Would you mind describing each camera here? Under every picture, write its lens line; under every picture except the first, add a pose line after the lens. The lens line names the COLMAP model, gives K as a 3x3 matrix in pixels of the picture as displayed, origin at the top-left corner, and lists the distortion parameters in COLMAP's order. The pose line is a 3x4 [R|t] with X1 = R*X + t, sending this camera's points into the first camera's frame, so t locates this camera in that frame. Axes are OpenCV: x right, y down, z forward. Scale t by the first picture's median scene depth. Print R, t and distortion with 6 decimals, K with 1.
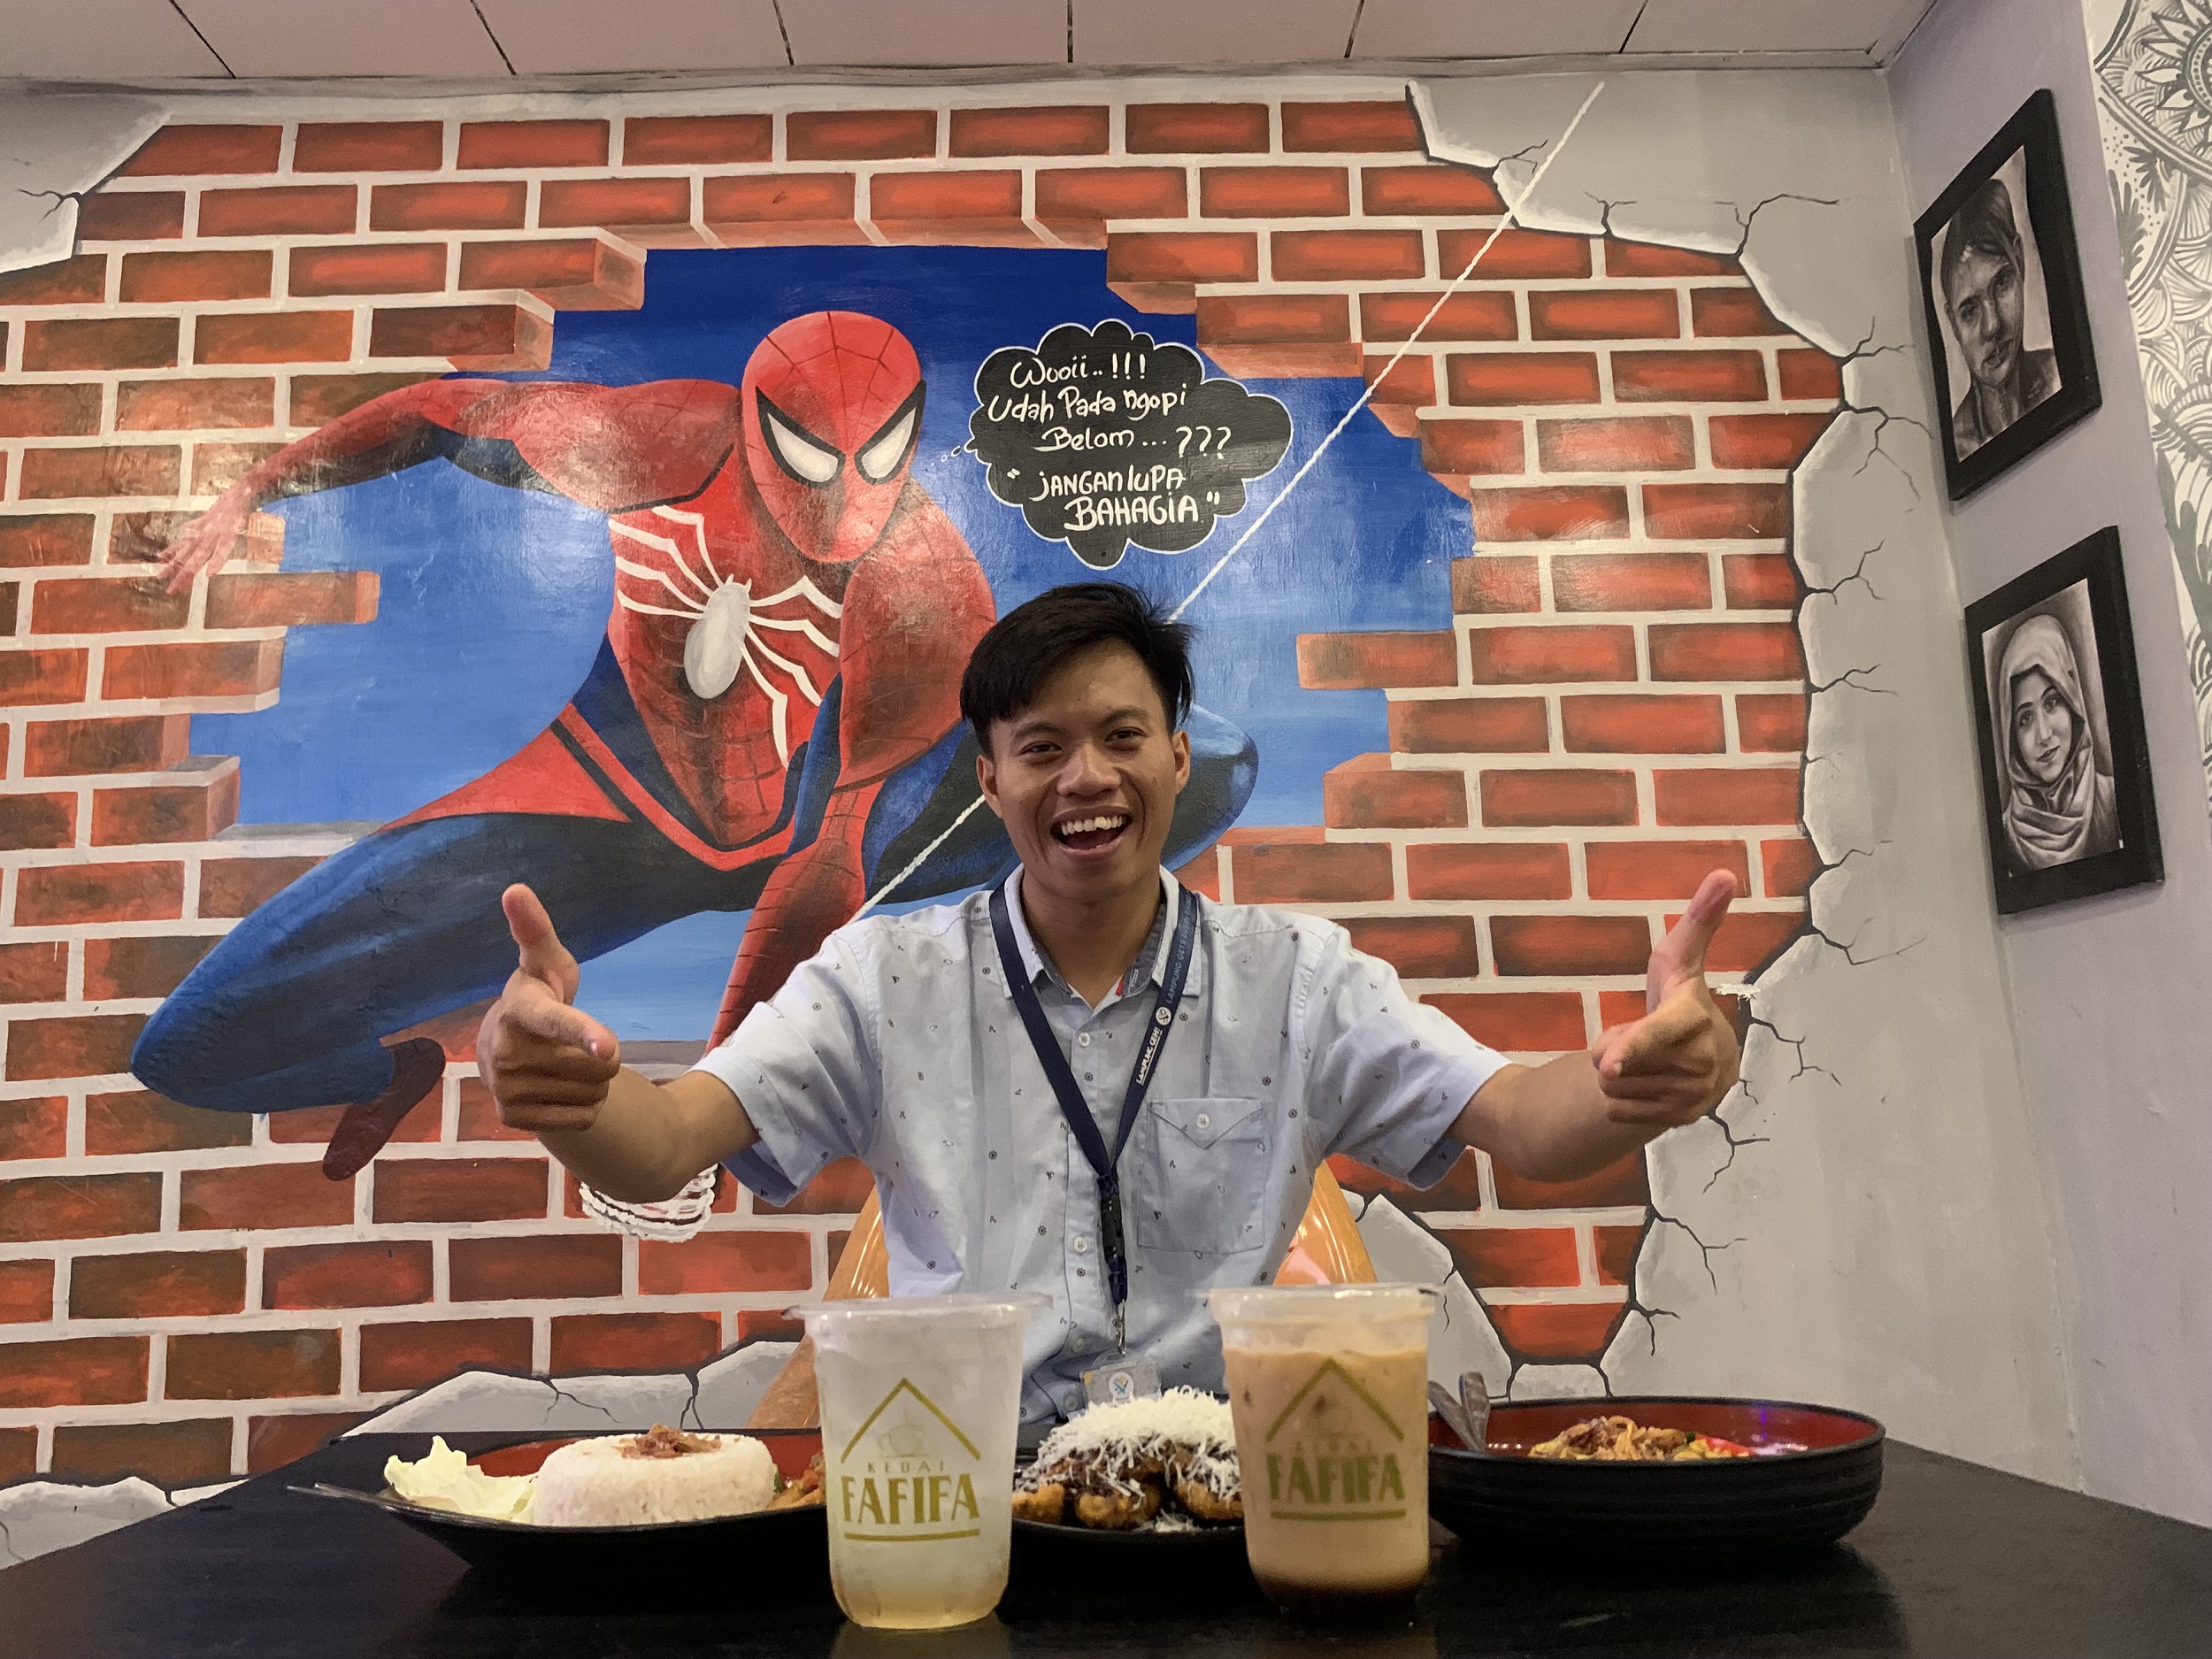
lens RADIAL K [[1682.9, 0, 1100.6], [0, 1682.9, 811.2], [0, 0, 1]] dist [0.020949, -0.028466]
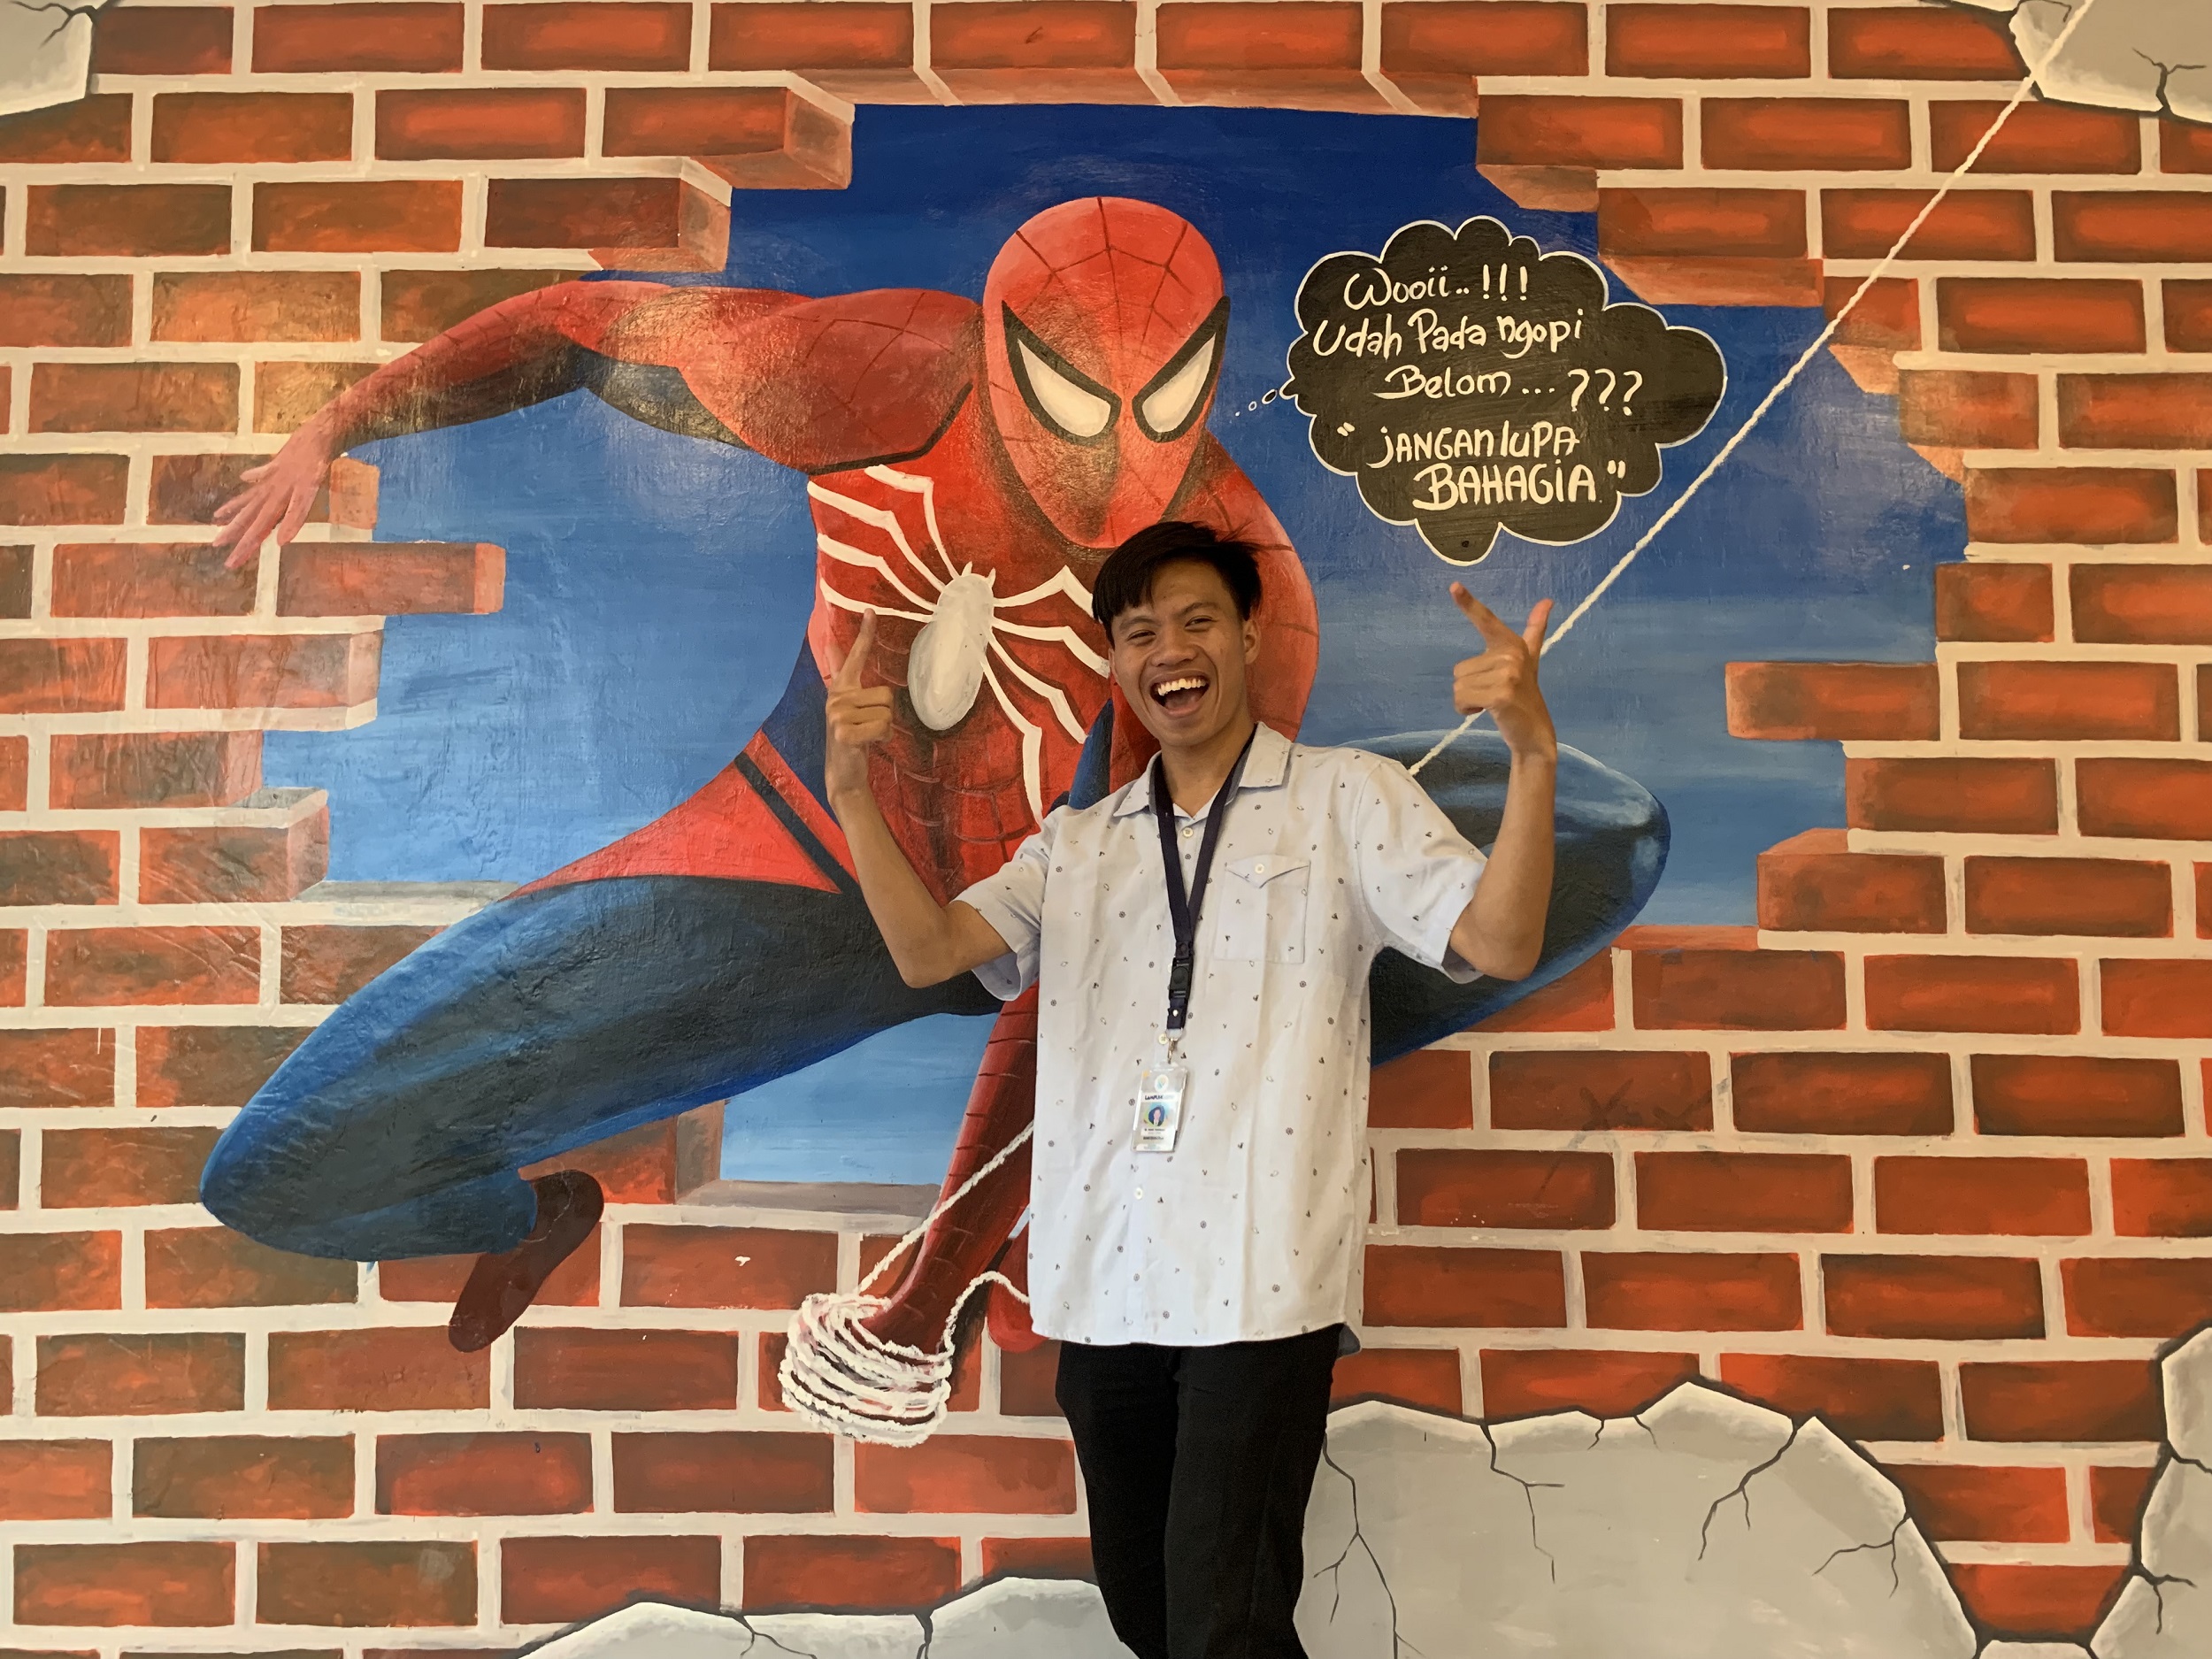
lens RADIAL K [[1682.9, 0, 1100.6], [0, 1682.9, 811.2], [0, 0, 1]] dist [0.020949, -0.028466]
pose [[0.999393, 0.030747, -0.016402, -0.146307], [-0.028738, 0.993392, 0.111114, -0.116001], [0.019710, -0.110575, 0.993672, 0.244682]]
